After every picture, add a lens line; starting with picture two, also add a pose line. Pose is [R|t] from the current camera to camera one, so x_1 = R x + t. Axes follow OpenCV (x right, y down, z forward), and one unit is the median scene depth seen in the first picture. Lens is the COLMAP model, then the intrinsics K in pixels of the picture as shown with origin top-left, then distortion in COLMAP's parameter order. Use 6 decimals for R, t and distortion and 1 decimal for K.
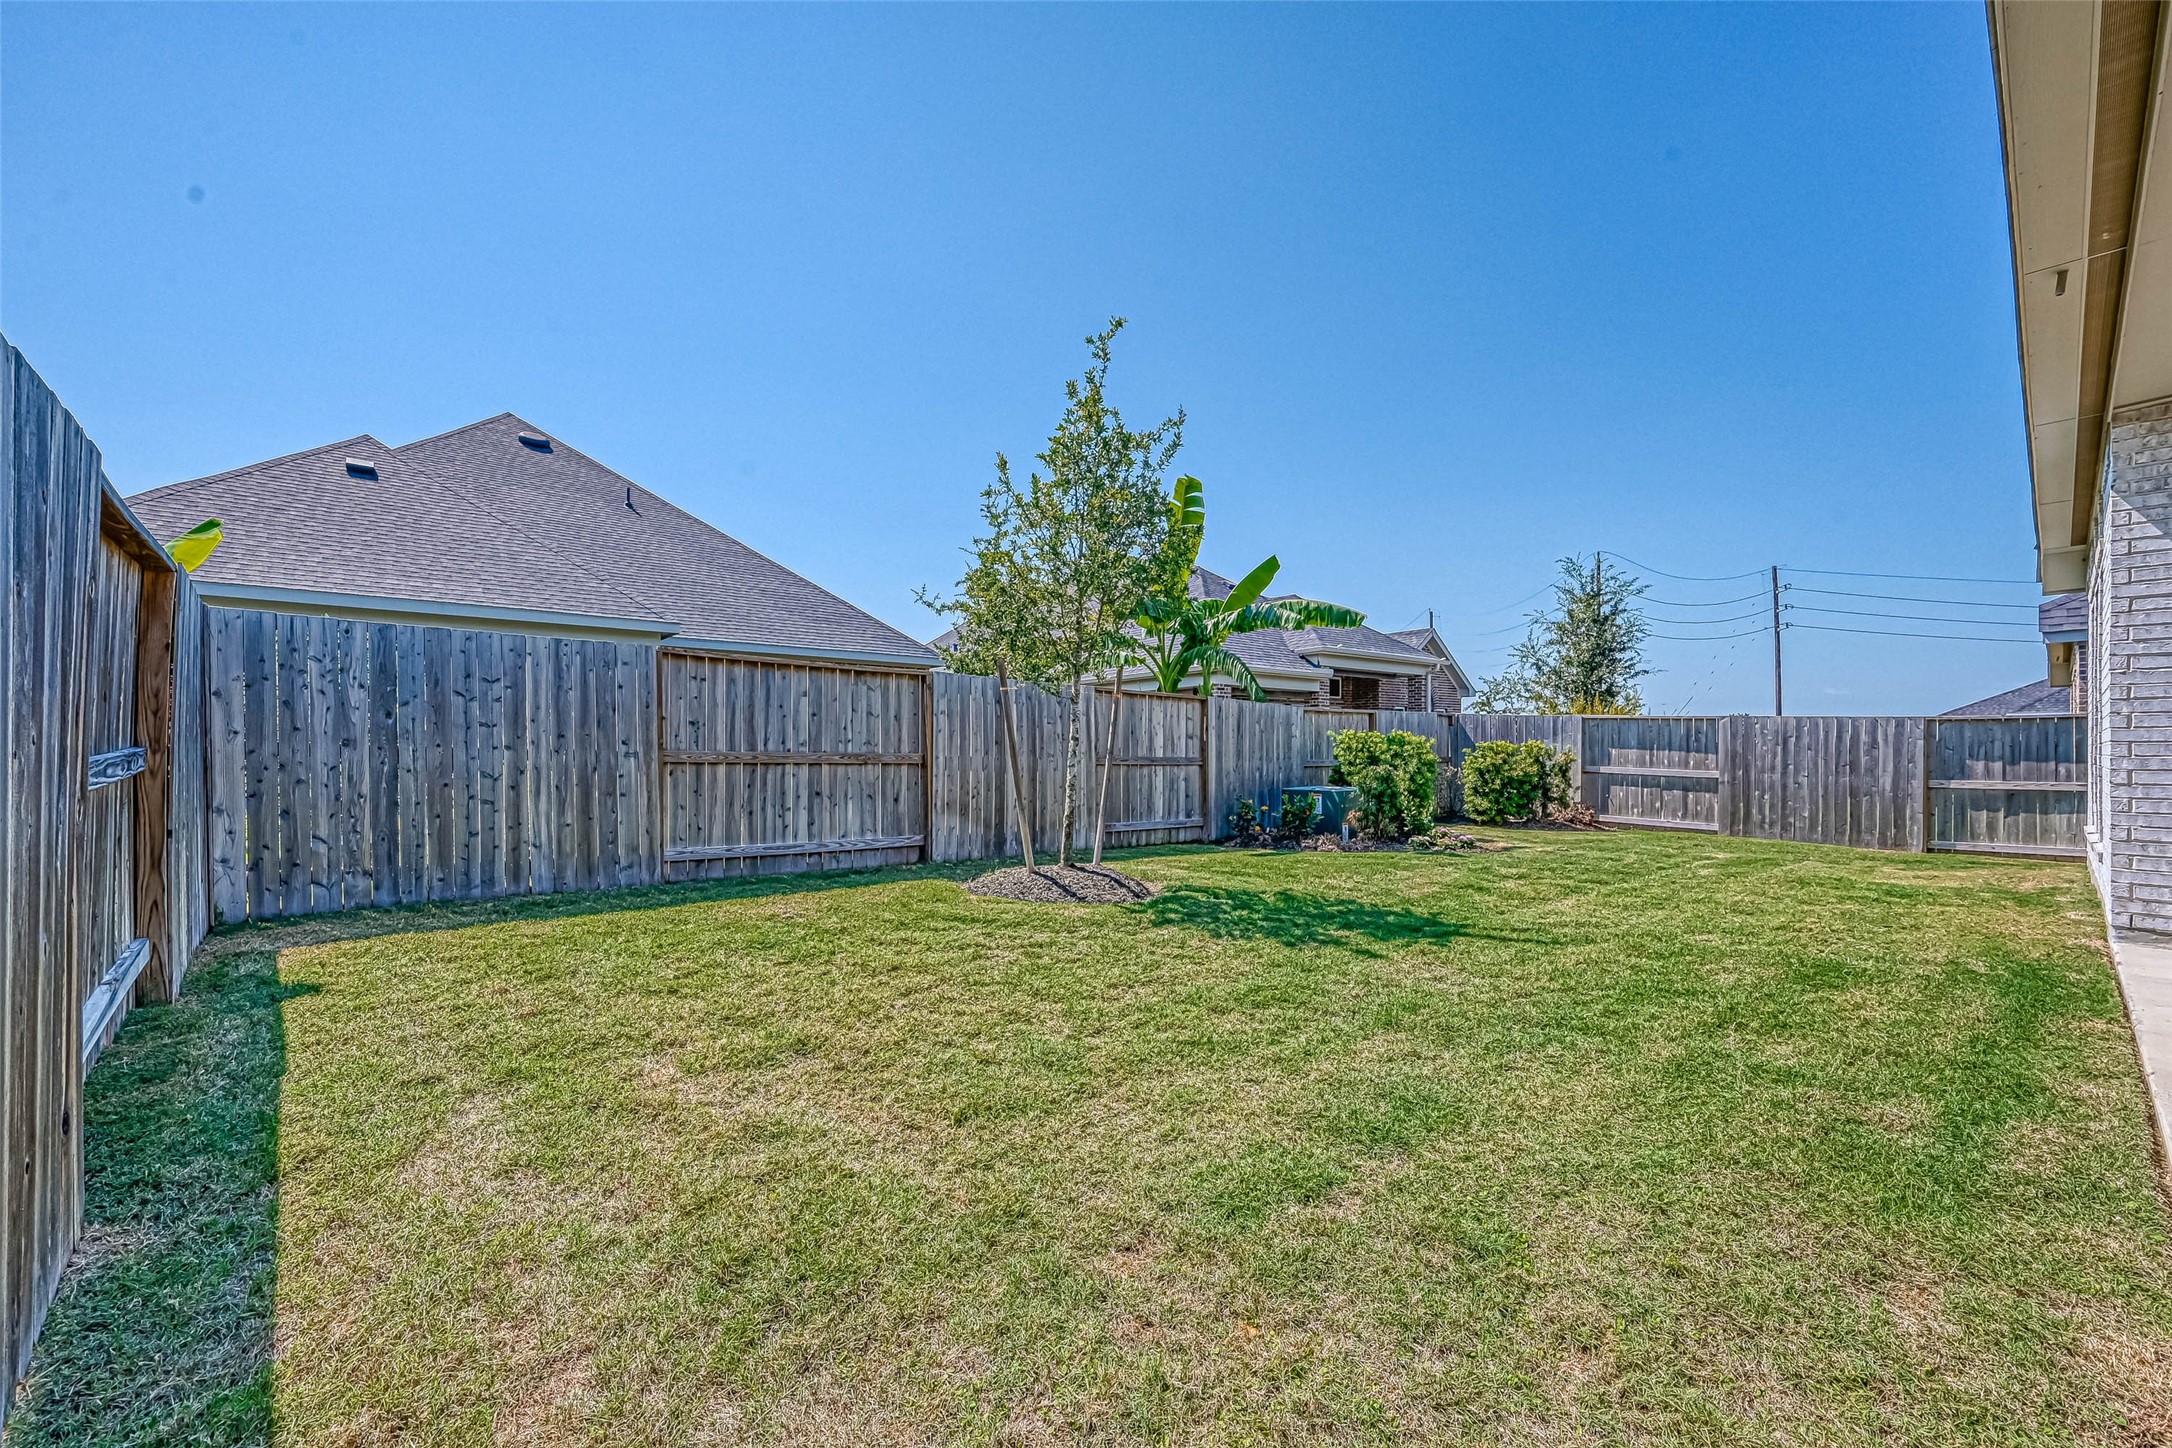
lens RADIAL K [[882.3, 0, 1094.3], [0, 882.3, 740.7], [0, 0, 1]] dist [0.000749, 0.000091]
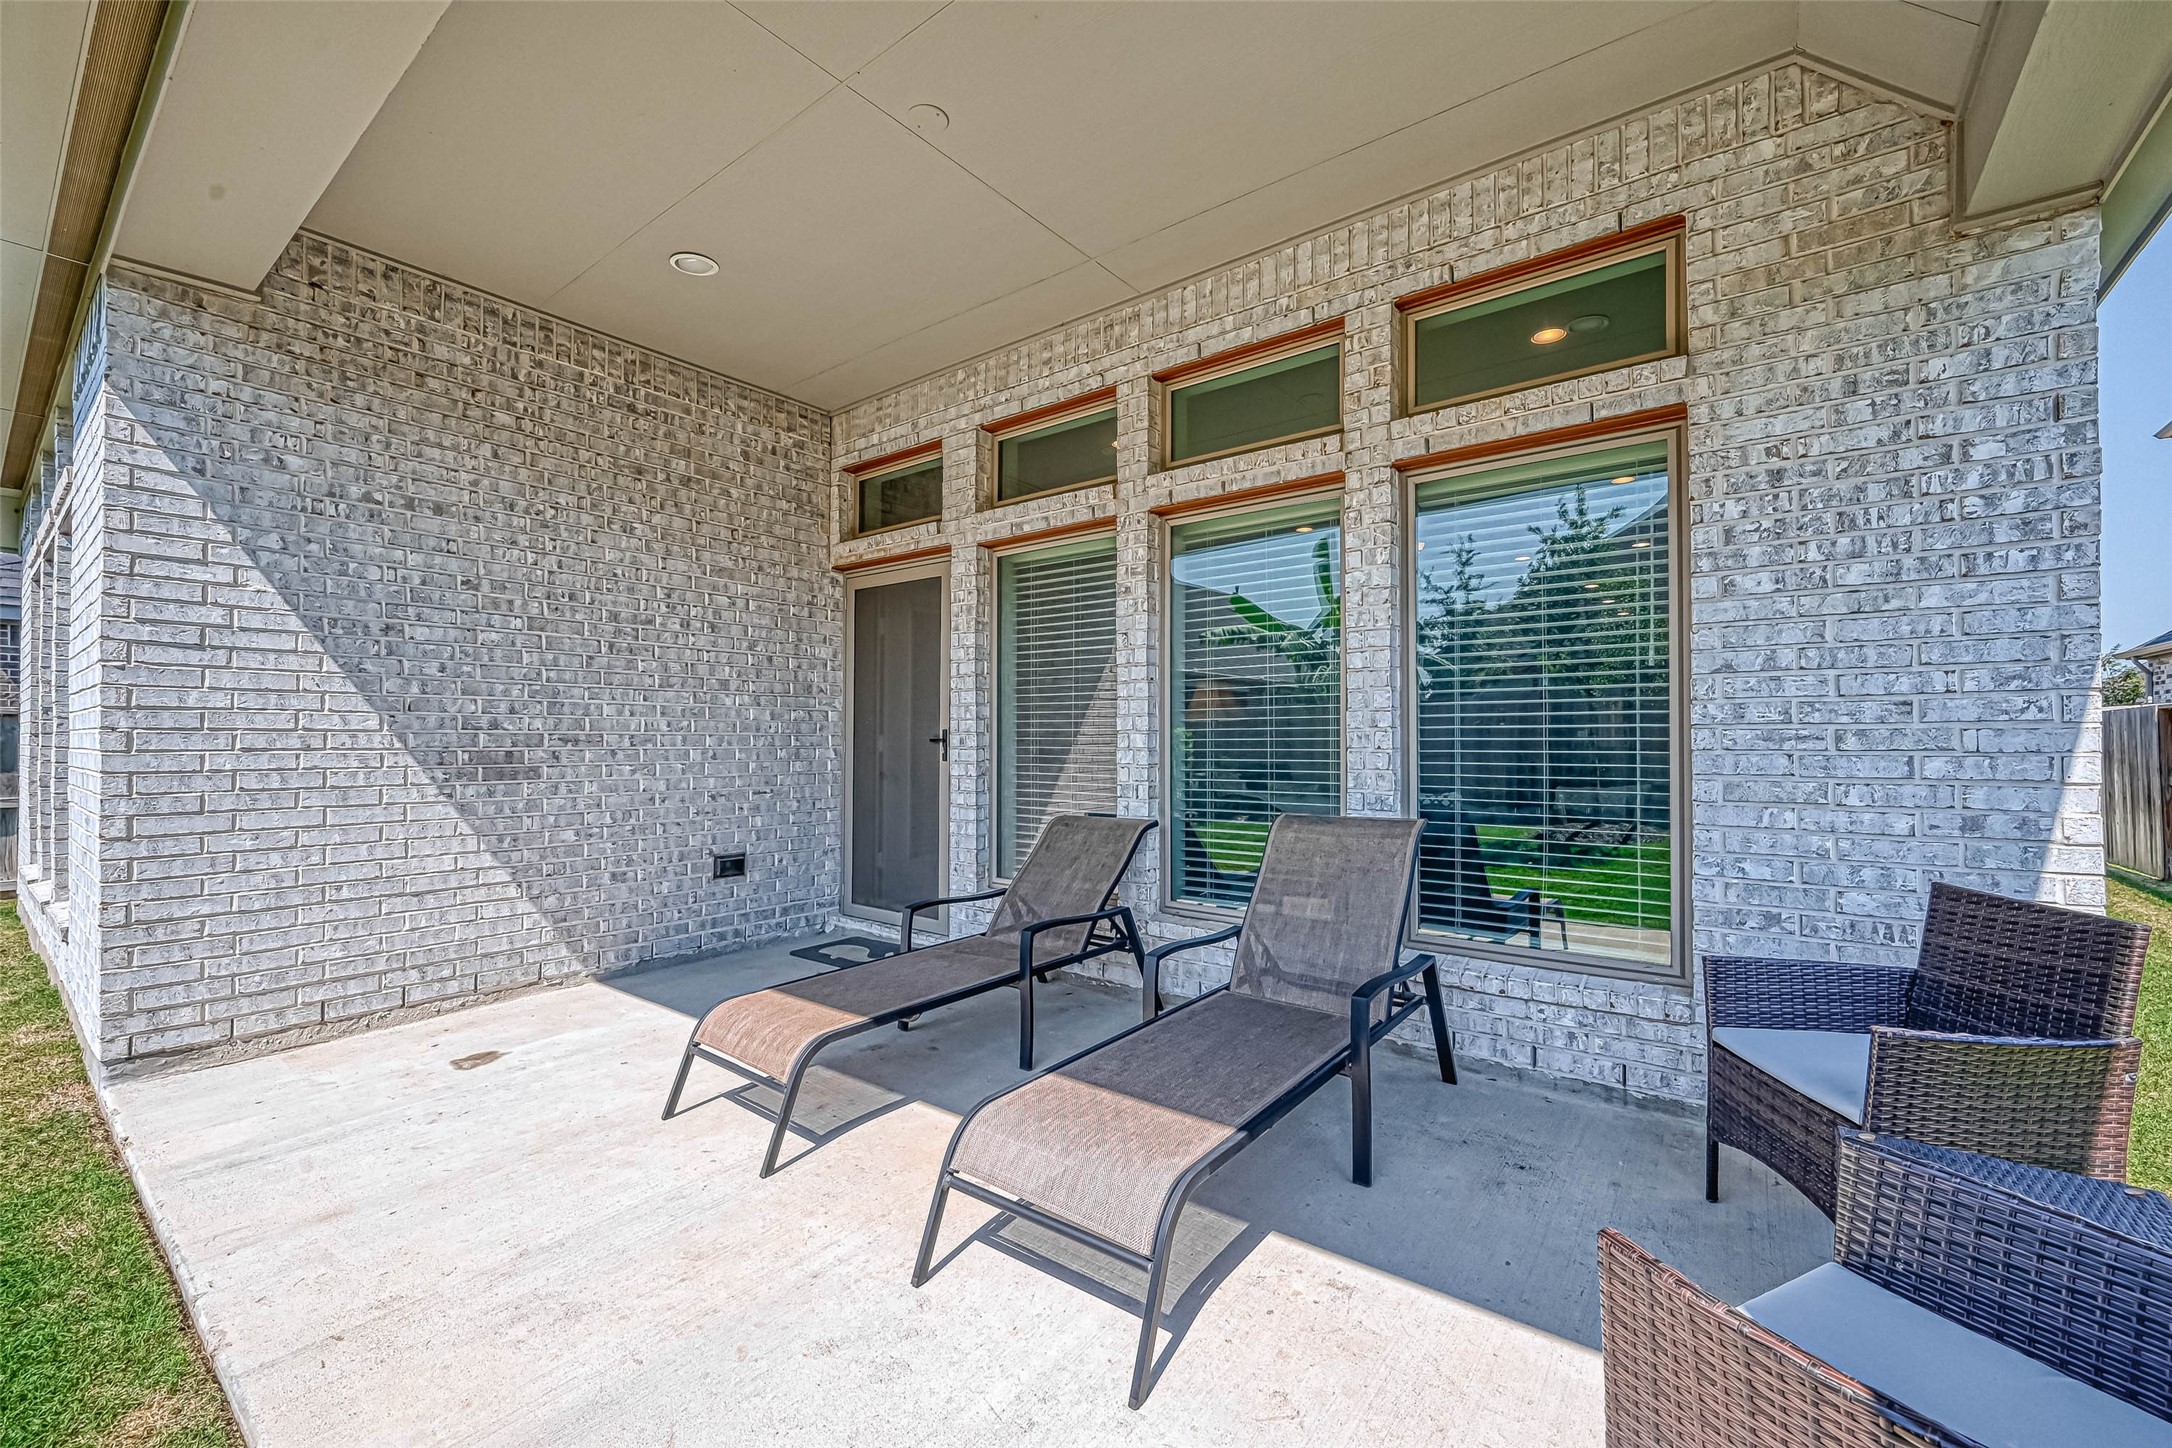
lens RADIAL K [[882.3, 0, 1092.9], [0, 882.3, 734.8], [0, 0, 1]] dist [0.000749, 0.000091]
pose [[-0.172783, 0.005166, 0.984946, 0.402125], [-0.002737, 0.999980, -0.005725, -0.025335], [-0.984956, -0.003685, -0.172766, 0.409062]]
